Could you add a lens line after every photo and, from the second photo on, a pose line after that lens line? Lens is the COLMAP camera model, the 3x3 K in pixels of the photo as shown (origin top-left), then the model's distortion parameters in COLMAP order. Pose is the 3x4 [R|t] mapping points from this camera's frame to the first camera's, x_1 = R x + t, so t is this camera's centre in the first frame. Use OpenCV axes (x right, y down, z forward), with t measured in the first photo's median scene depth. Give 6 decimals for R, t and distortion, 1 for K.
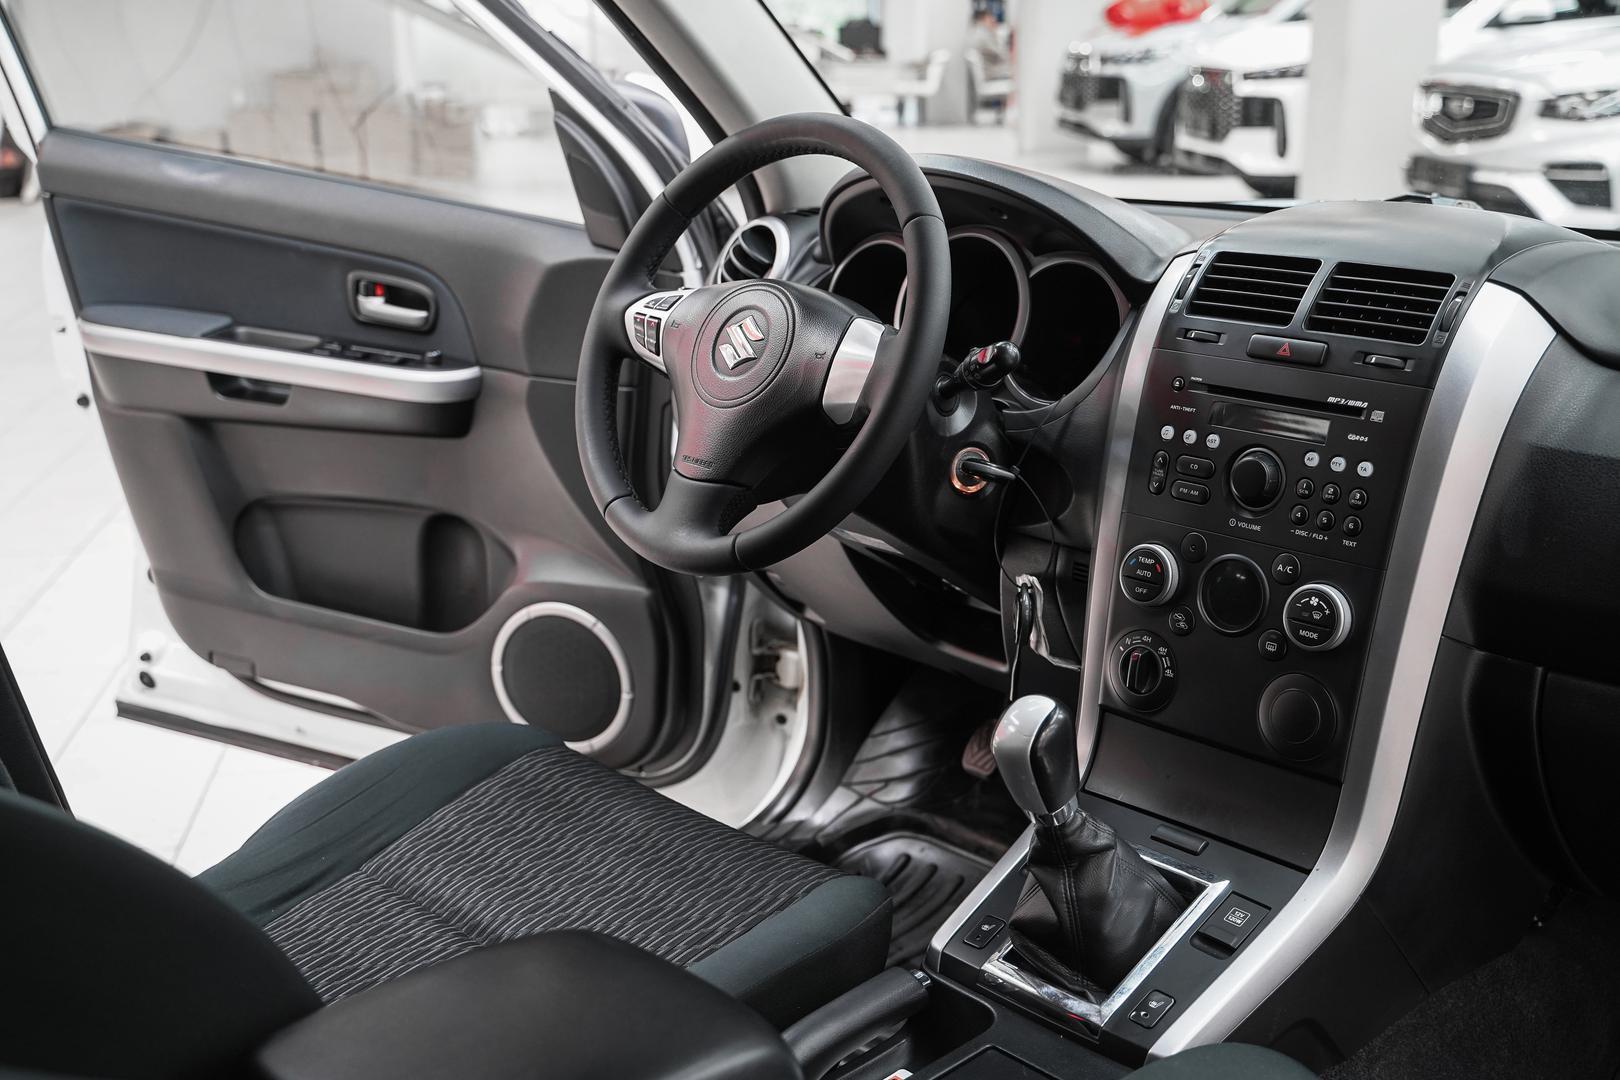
lens RADIAL K [[1822.8, 0, 810.0], [0, 1822.8, 540.0], [0, 0, 1]] dist [-0.010297, 0.027517]
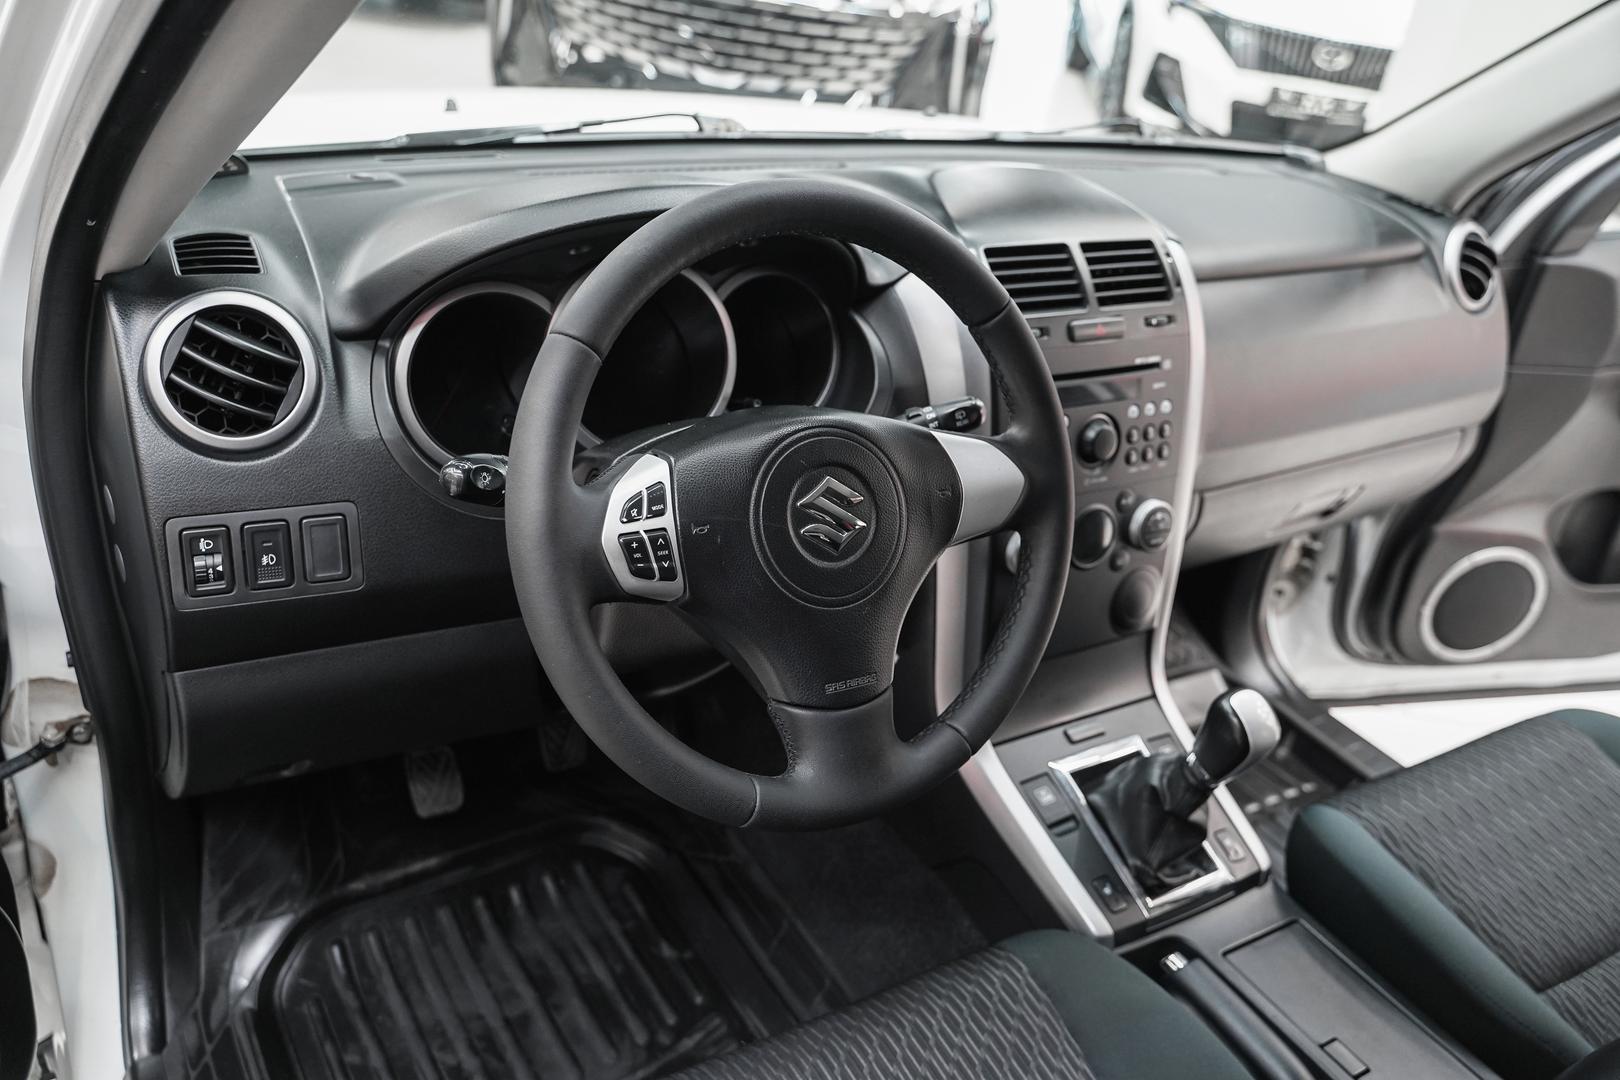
lens RADIAL K [[1301.4, 0, 810.0], [0, 1301.4, 540.0], [0, 0, 1]] dist [-0.009038, 0.000012]
pose [[0.209883, -0.441039, 0.872602, -0.485984], [0.143924, 0.896695, 0.418598, -0.309115], [-0.967076, 0.037732, 0.251677, 0.839510]]
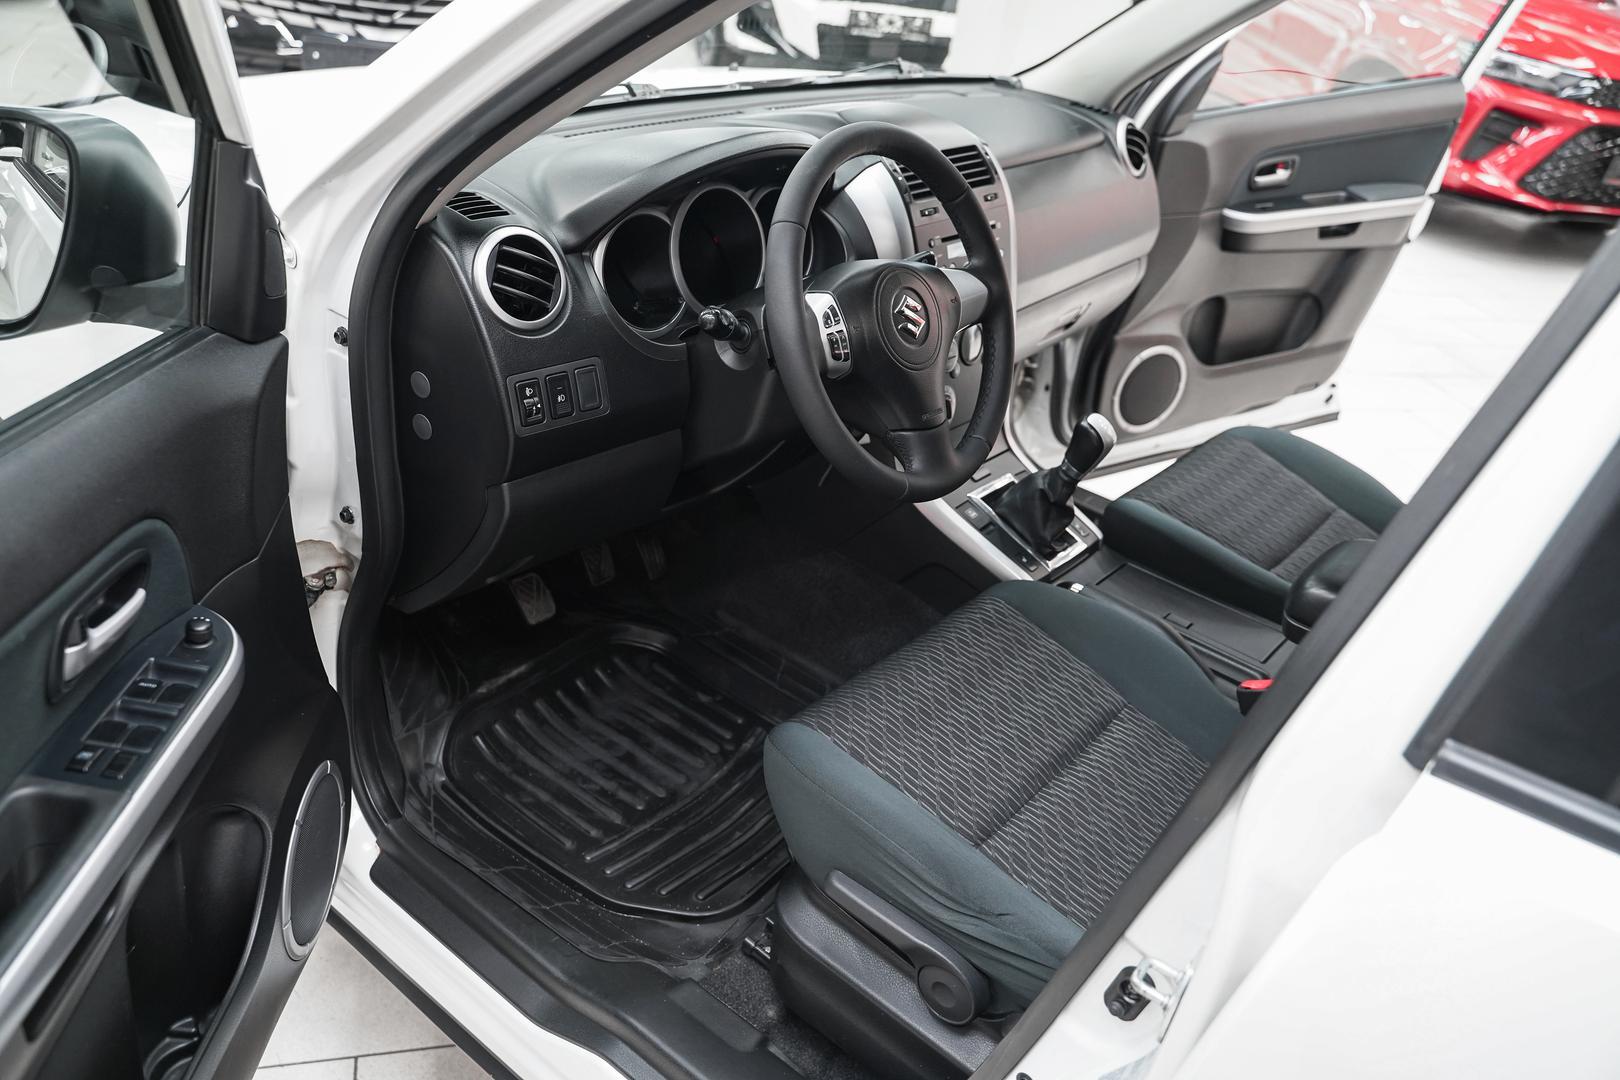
lens RADIAL K [[1321.3, 0, 810.0], [0, 1321.3, 540.0], [0, 0, 1]] dist [-0.010558, -0.006423]
pose [[-0.134005, -0.486332, 0.863437, -0.869253], [0.154994, 0.850287, 0.502980, -0.434310], [-0.978785, 0.201229, -0.038564, 1.090183]]
